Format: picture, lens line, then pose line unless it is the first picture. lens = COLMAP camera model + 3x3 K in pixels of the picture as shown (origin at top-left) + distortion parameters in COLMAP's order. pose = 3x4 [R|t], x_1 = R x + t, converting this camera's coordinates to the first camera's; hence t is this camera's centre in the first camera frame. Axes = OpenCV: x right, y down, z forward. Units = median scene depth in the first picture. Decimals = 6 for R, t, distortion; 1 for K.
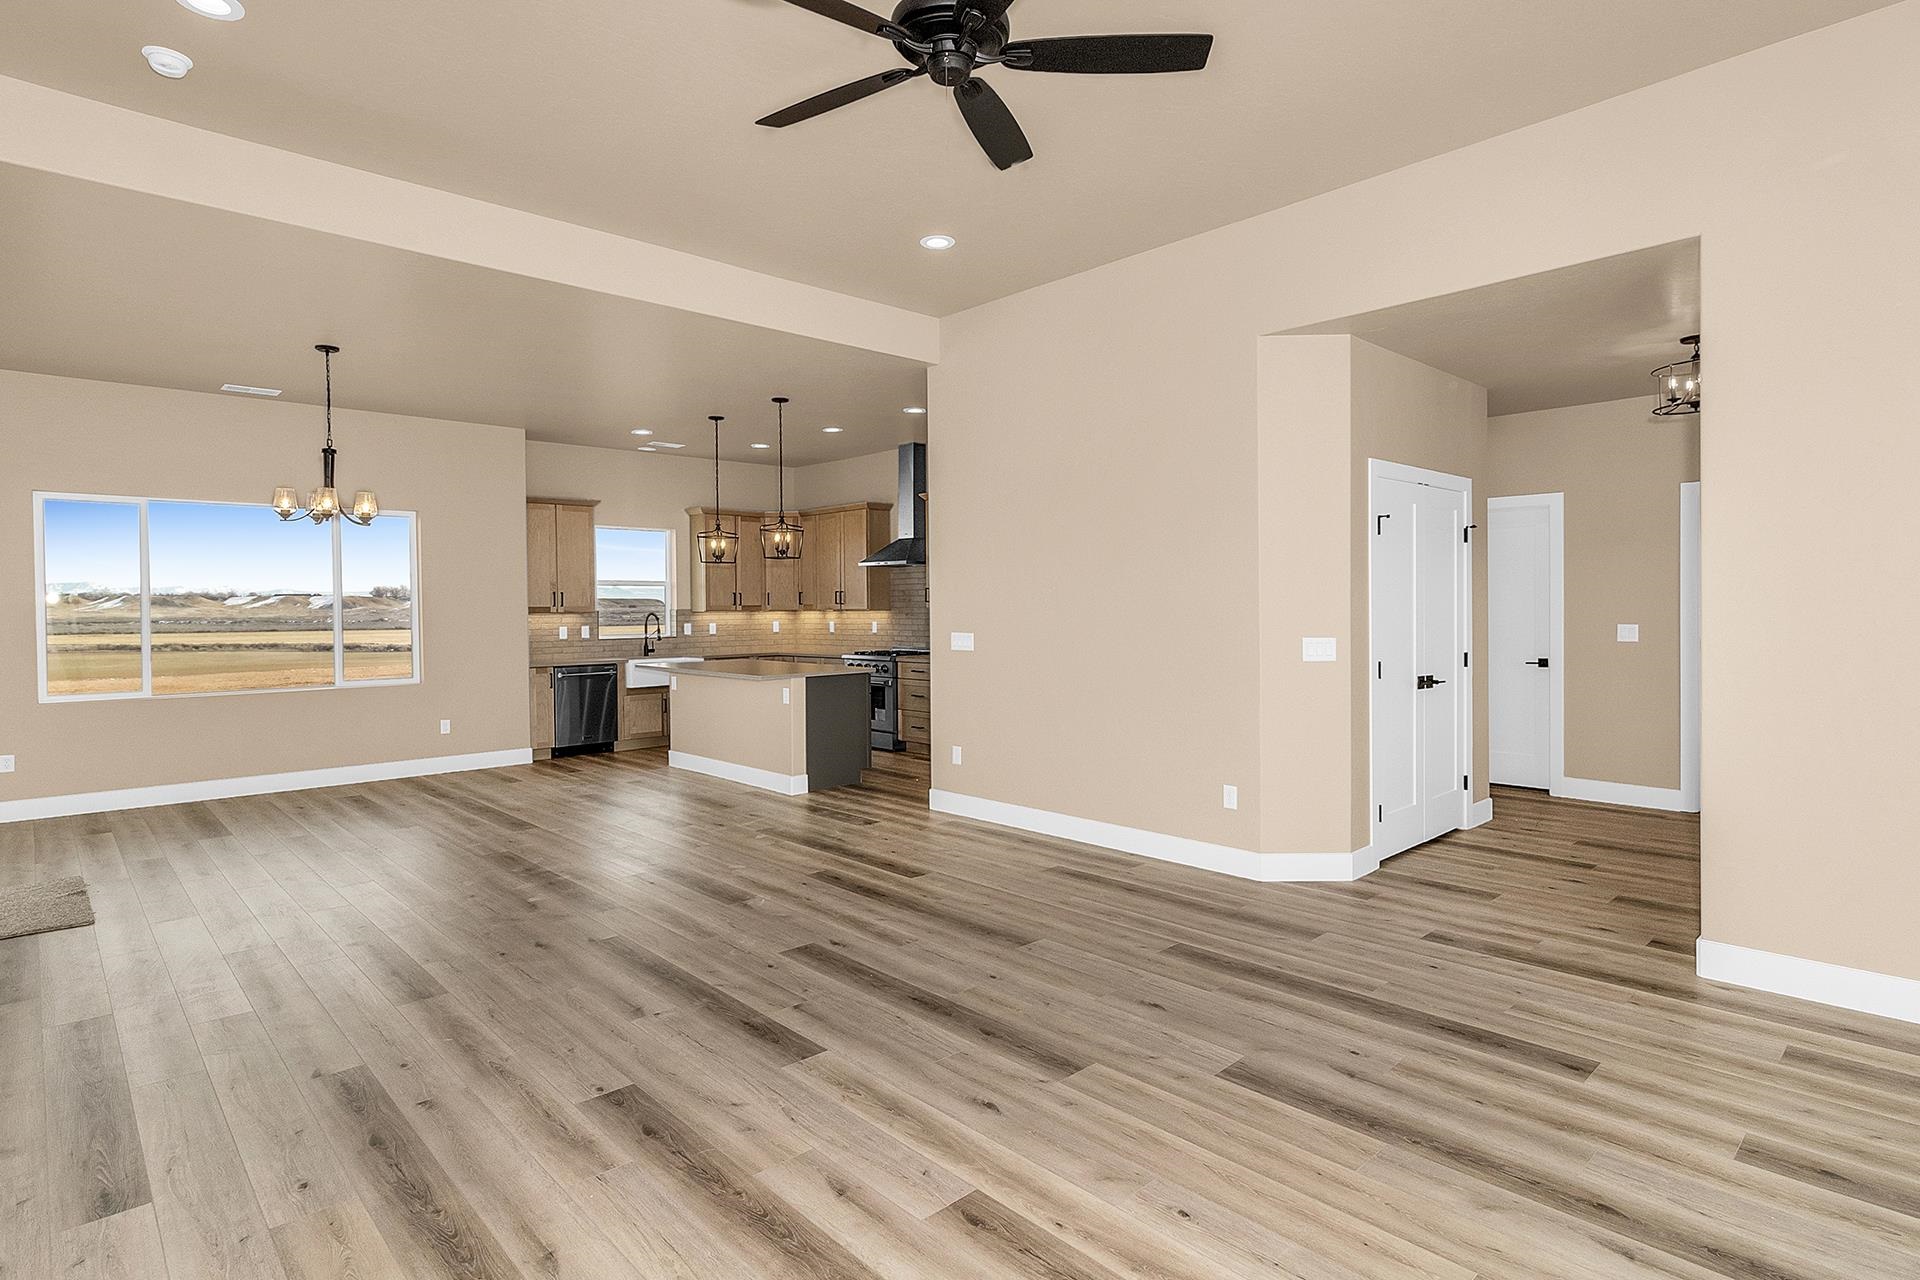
lens RADIAL K [[985.0, 0, 967.2], [0, 985.0, 610.7], [0, 0, 1]] dist [-0.000416, -0.000399]
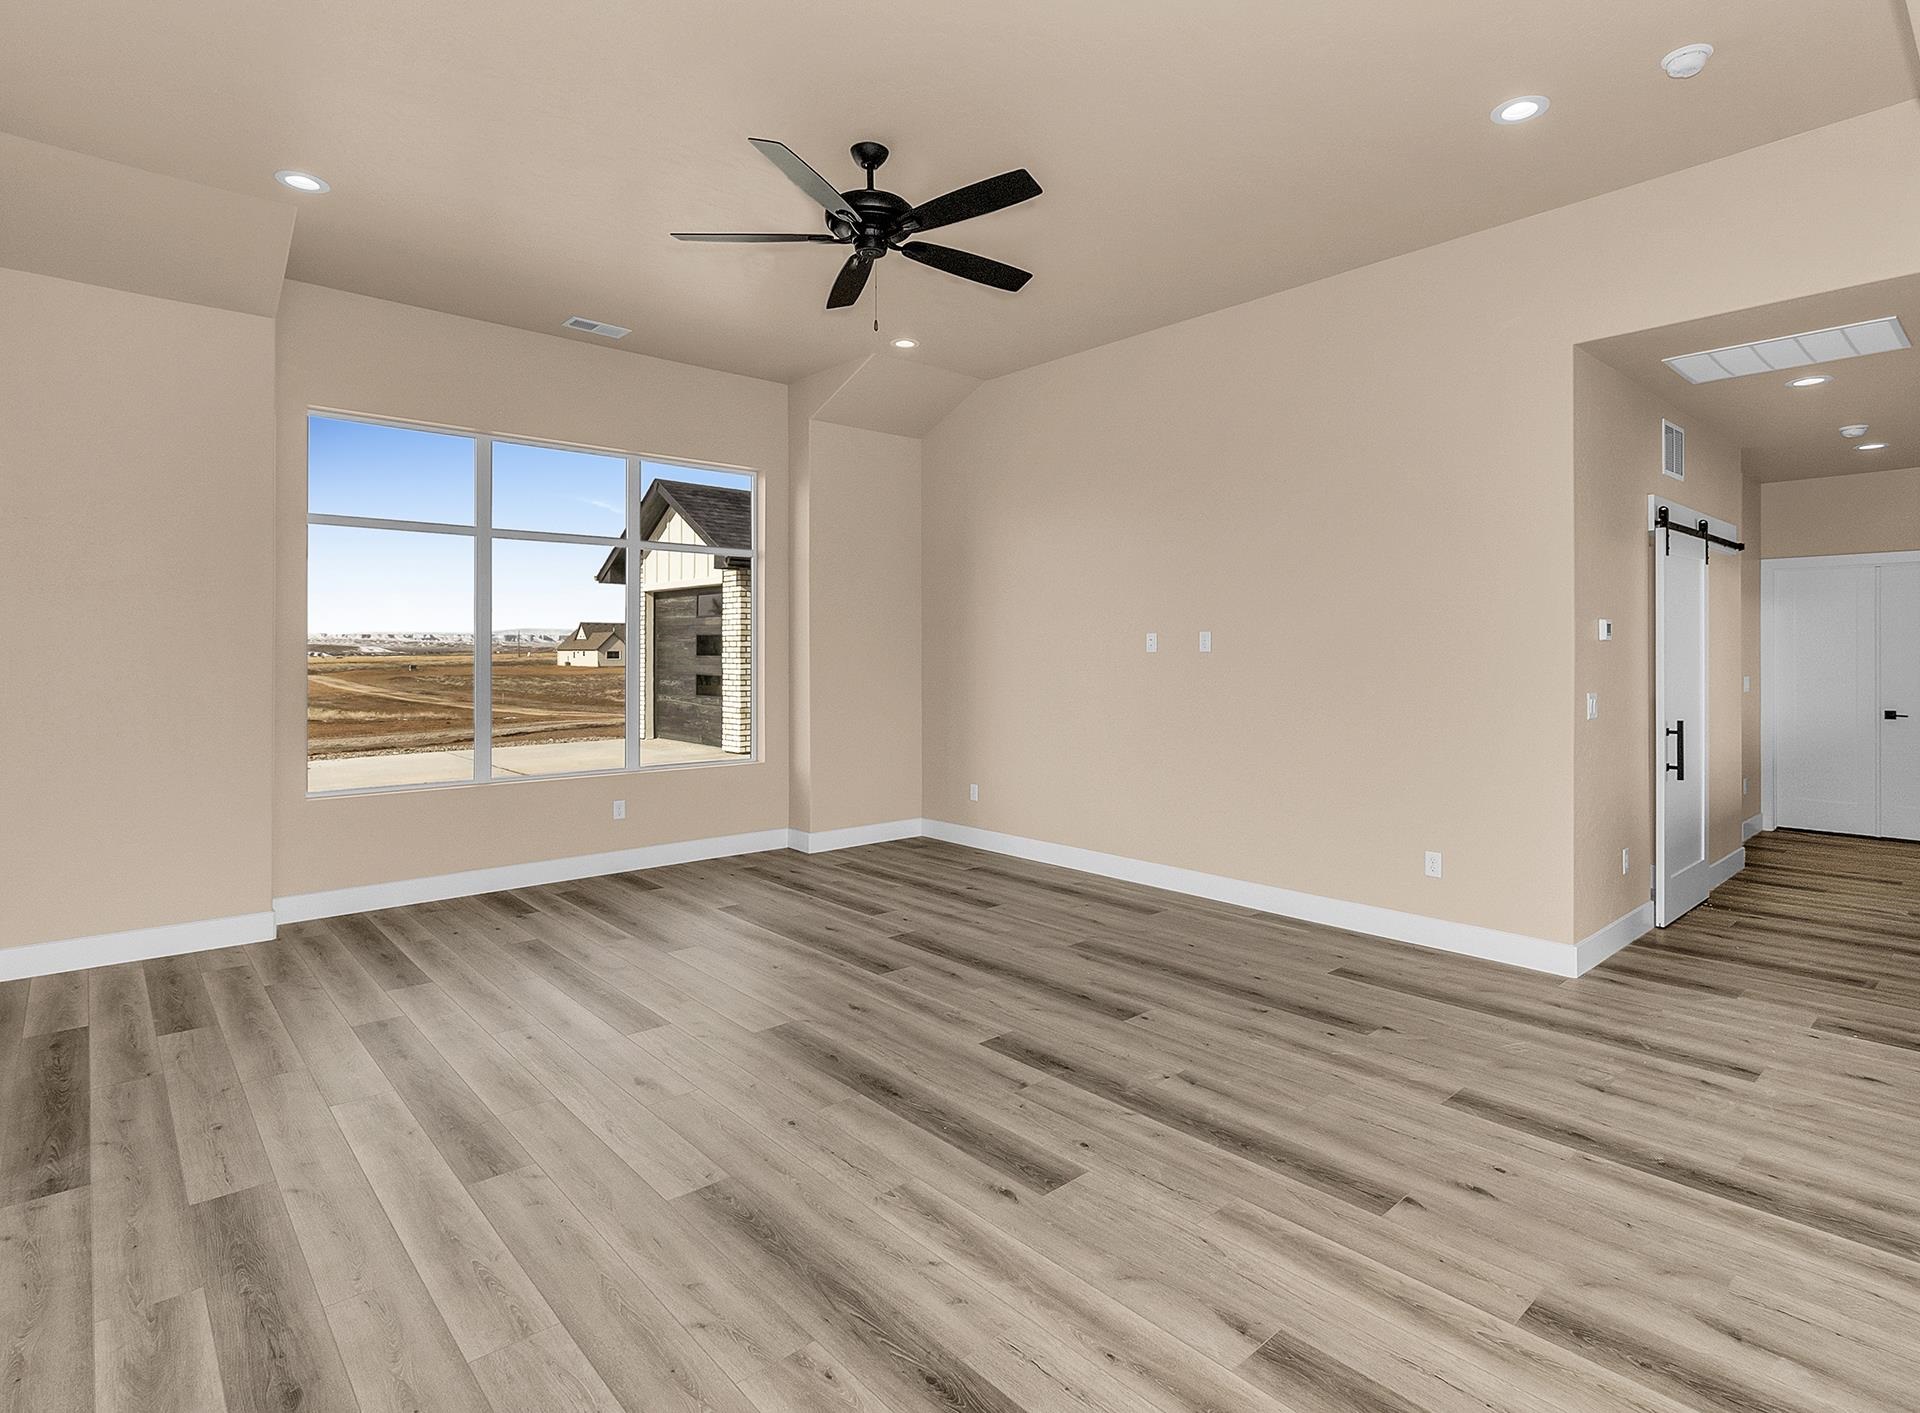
lens RADIAL K [[990.8, 0, 1000.9], [0, 990.8, 644.0], [0, 0, 1]] dist [0.000840, 0.000007]
pose [[-0.999867, 0.009797, 0.013010, -0.141091], [0.009792, 0.999952, -0.000421, -0.010881], [-0.013014, -0.000294, -0.999915, 1.624180]]
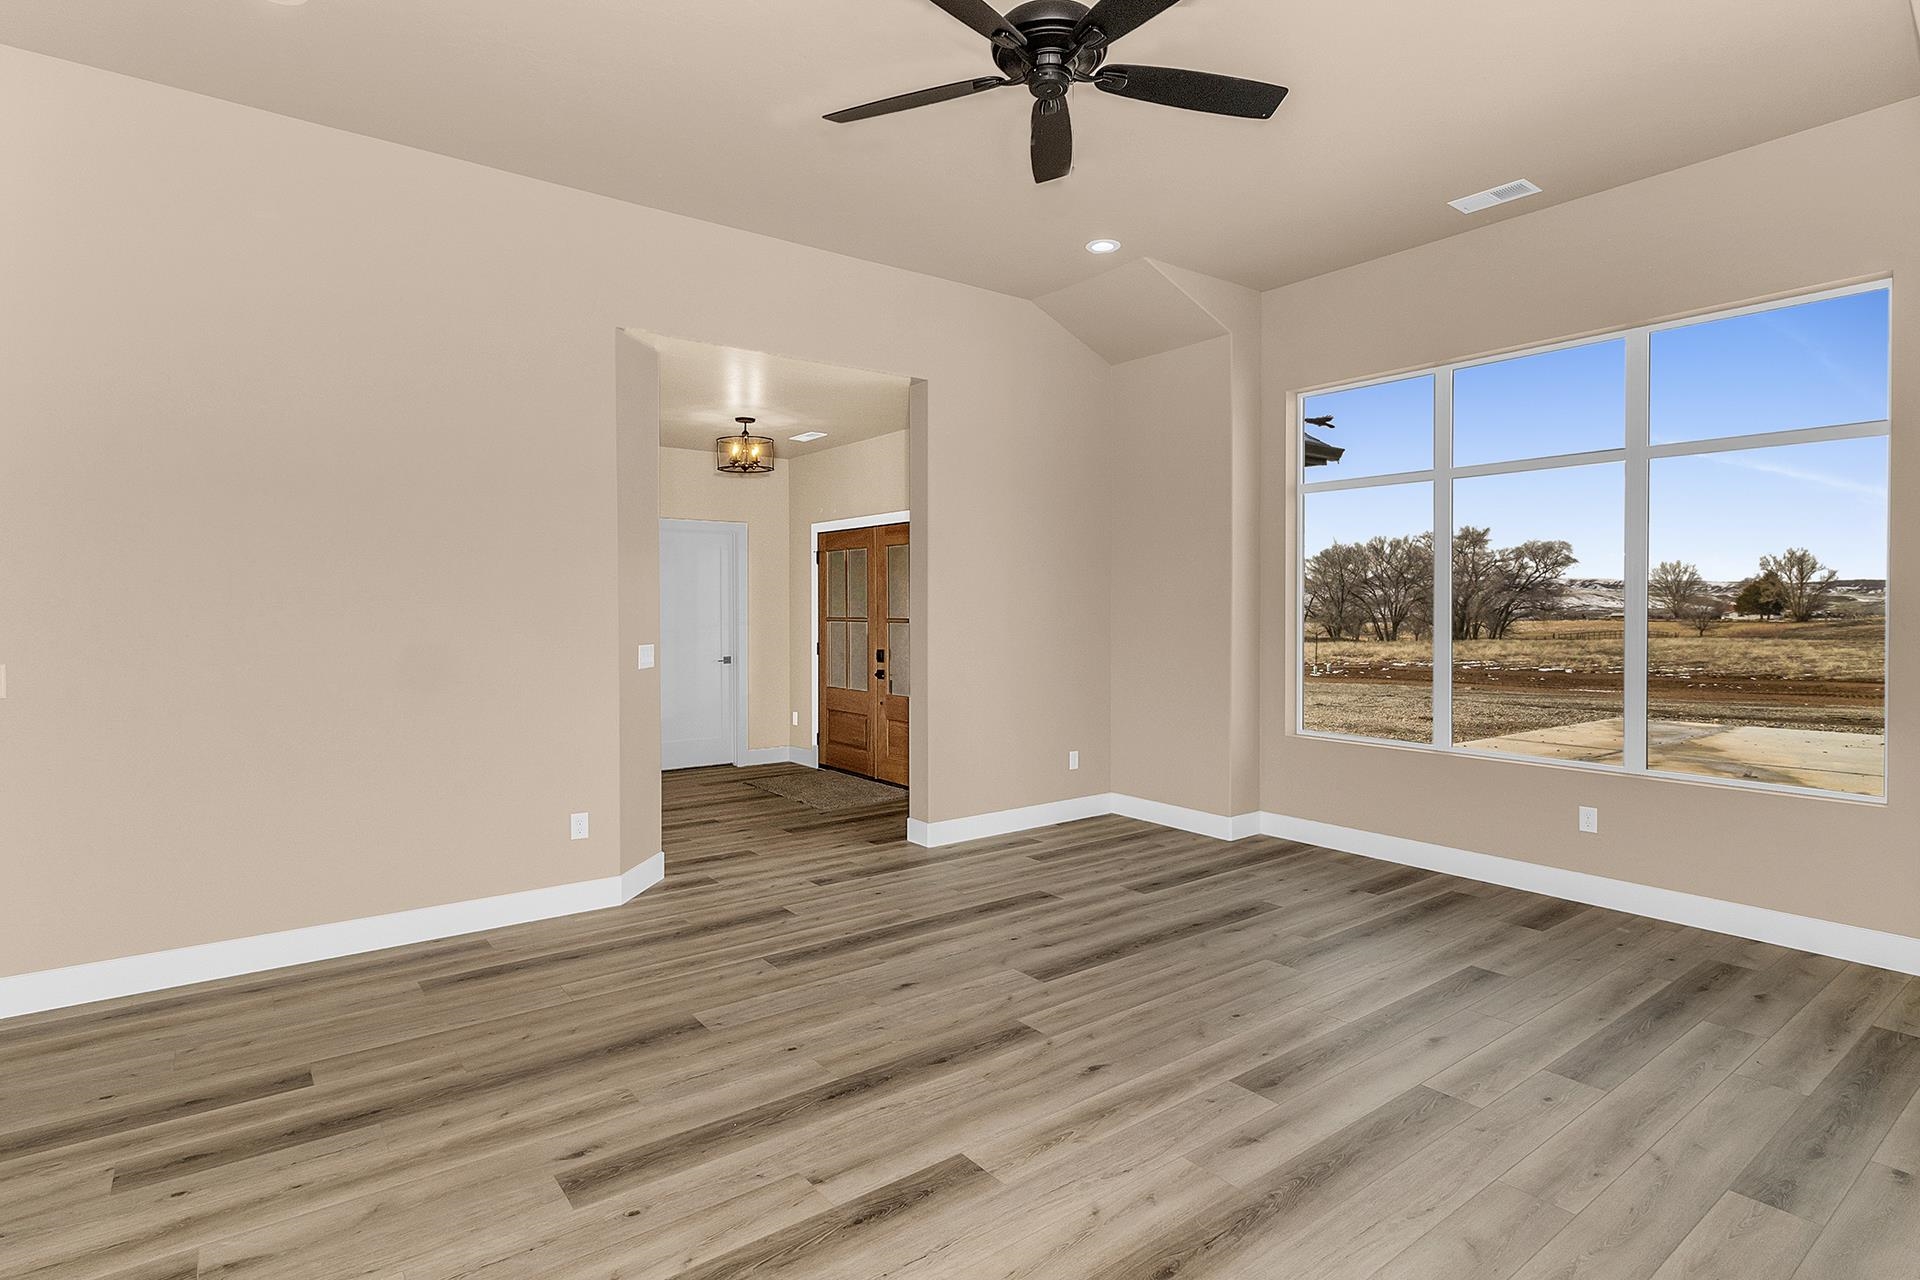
lens RADIAL K [[976.6, 0, 965.8], [0, 976.6, 616.7], [0, 0, 1]] dist [-0.000883, -0.000857]
pose [[0.105524, -0.001251, 0.994416, -0.714899], [0.007176, 0.999974, 0.000497, 0.001358], [-0.994391, 0.007083, 0.105530, 0.687512]]
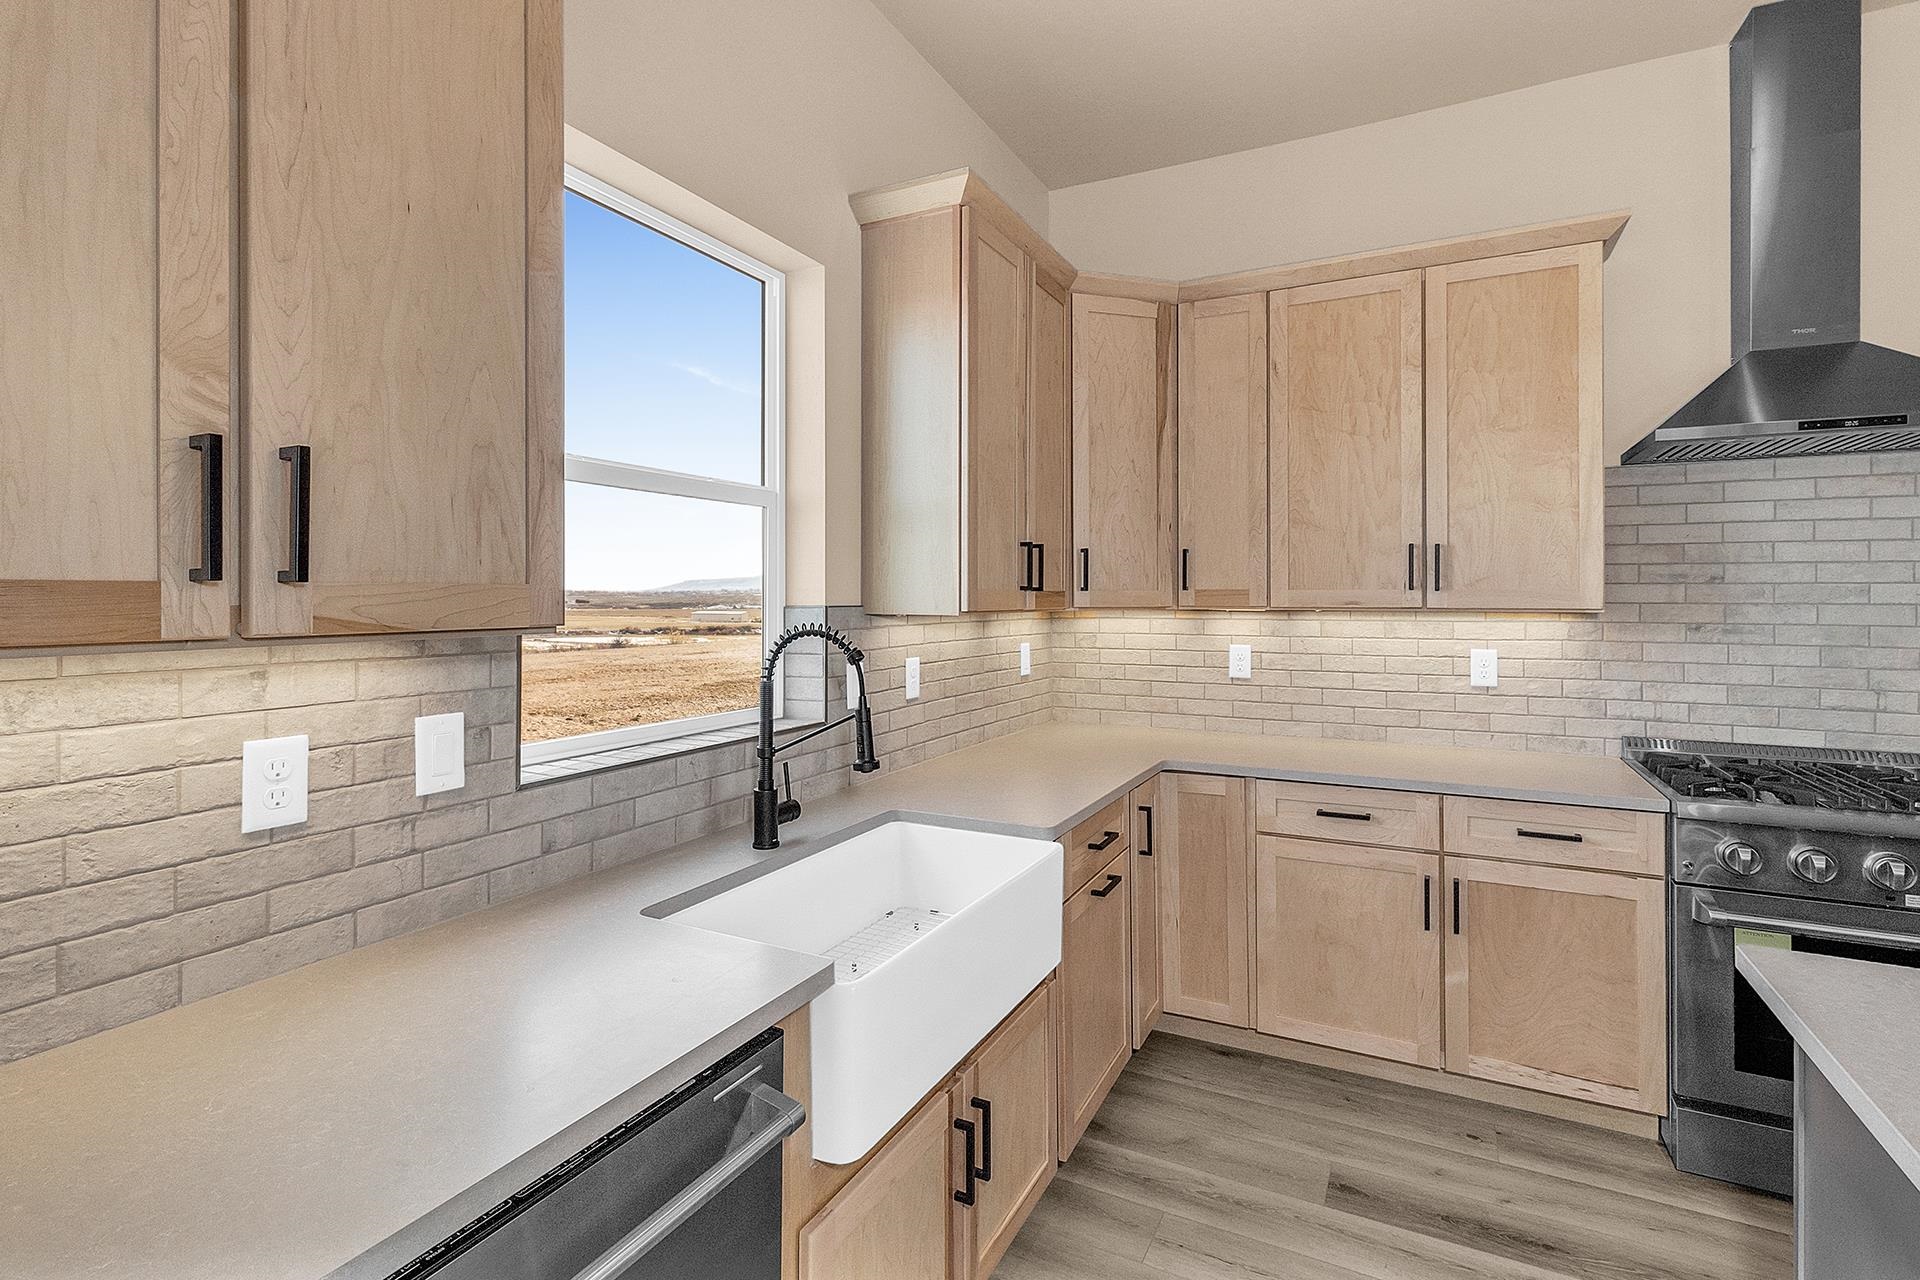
lens RADIAL K [[898.5, 0, 965.7], [0, 898.5, 594.4], [0, 0, 1]] dist [0.000480, -0.000483]
pose [[0.945604, 0.009145, 0.325192, -0.862995], [-0.006690, 0.999940, -0.008665, -0.005630], [-0.325252, 0.006018, 0.945608, 2.040386]]
